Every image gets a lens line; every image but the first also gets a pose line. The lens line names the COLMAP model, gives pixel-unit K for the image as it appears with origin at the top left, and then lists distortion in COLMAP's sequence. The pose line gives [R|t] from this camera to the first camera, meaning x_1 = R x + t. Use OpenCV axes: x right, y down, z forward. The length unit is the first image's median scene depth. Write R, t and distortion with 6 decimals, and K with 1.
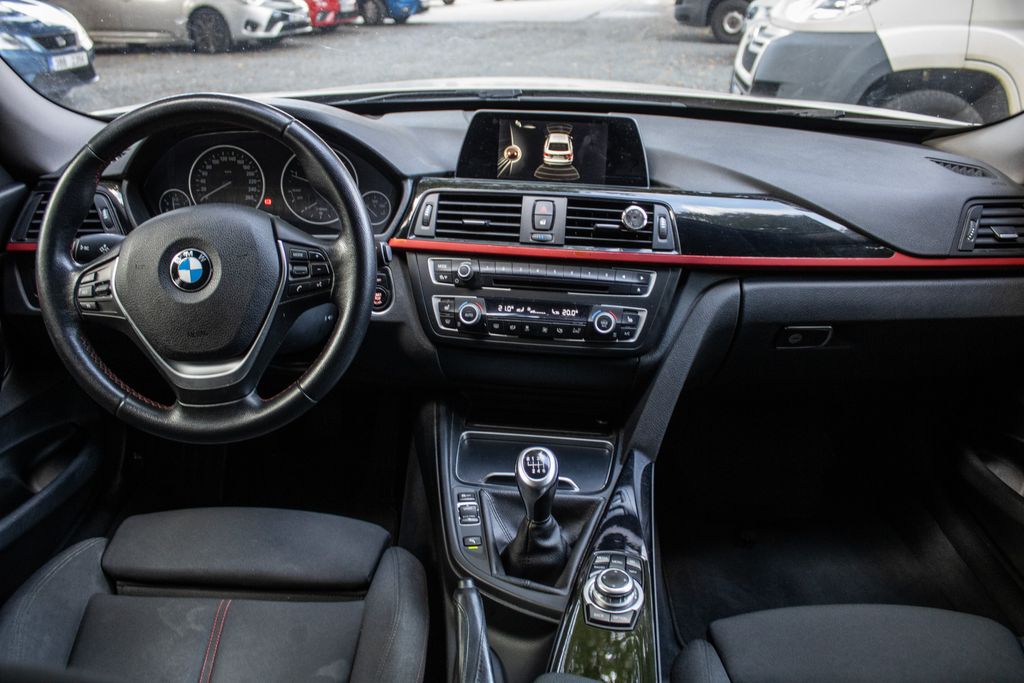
lens RADIAL K [[840.1, 0, 510.6], [0, 840.1, 341.9], [0, 0, 1]] dist [-0.095197, 0.004137]
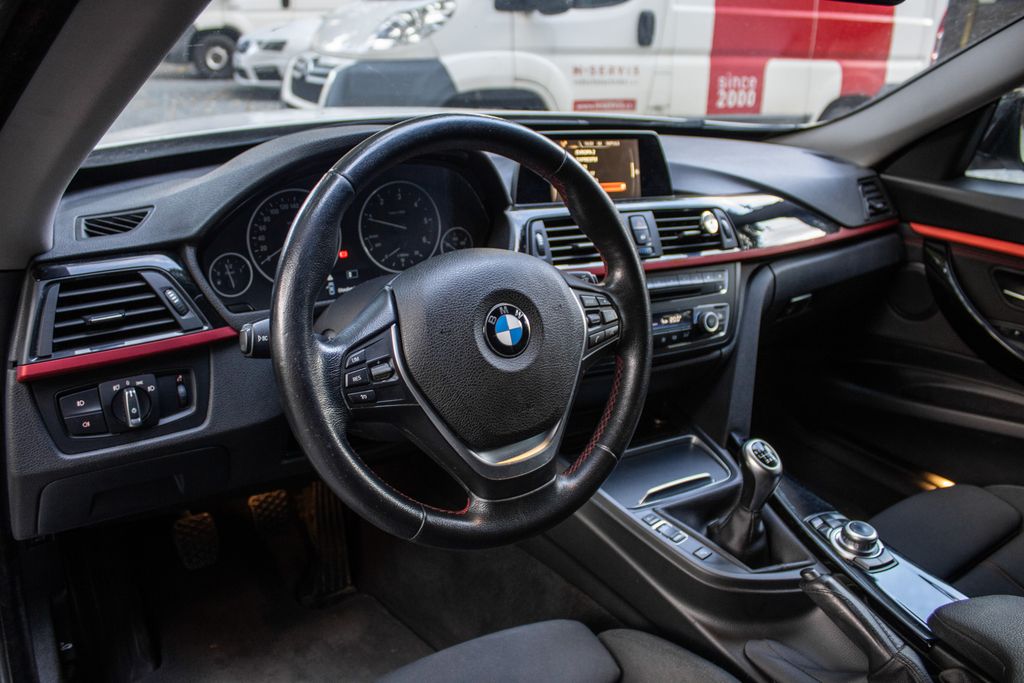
lens RADIAL K [[840.1, 0, 510.8], [0, 840.1, 341.6], [0, 0, 1]] dist [-0.095197, 0.004137]
pose [[0.796447, -0.187430, 0.574928, -0.680521], [0.210176, 0.977278, 0.027442, -0.077314], [-0.567008, 0.098980, 0.817743, 0.262204]]
